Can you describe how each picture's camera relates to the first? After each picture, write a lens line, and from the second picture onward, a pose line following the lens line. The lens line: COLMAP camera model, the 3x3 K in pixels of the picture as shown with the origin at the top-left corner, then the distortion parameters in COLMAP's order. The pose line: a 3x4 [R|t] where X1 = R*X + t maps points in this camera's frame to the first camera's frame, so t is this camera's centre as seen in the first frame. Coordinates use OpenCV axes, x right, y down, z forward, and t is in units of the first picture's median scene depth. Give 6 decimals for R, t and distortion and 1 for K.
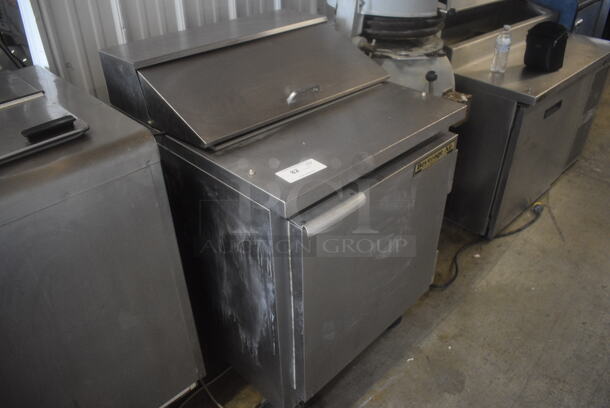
lens RADIAL K [[471.0, 0, 305.0], [0, 471.0, 203.0], [0, 0, 1]] dist [-0.097676, 0.002487]
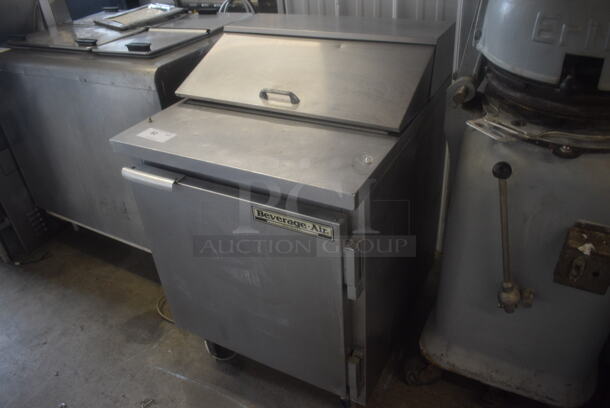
lens RADIAL K [[471.0, 0, 305.5], [0, 471.0, 205.3], [0, 0, 1]] dist [-0.097676, 0.002487]
pose [[0.276064, 0.520237, -0.808172, 0.751610], [-0.473268, 0.805424, 0.356804, -0.342711], [0.836544, 0.283982, 0.468560, 0.514932]]
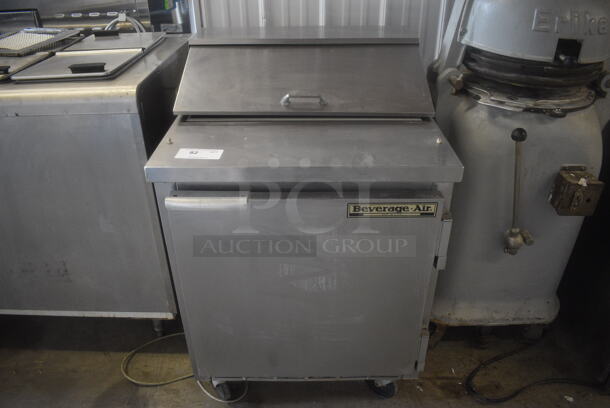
lens RADIAL K [[471.0, 0, 304.8], [0, 471.0, 205.2], [0, 0, 1]] dist [-0.097676, 0.002487]
pose [[0.707877, 0.368178, -0.602789, 0.545663], [-0.391827, 0.914742, 0.098579, -0.102097], [0.587691, 0.166407, 0.791788, 0.197634]]
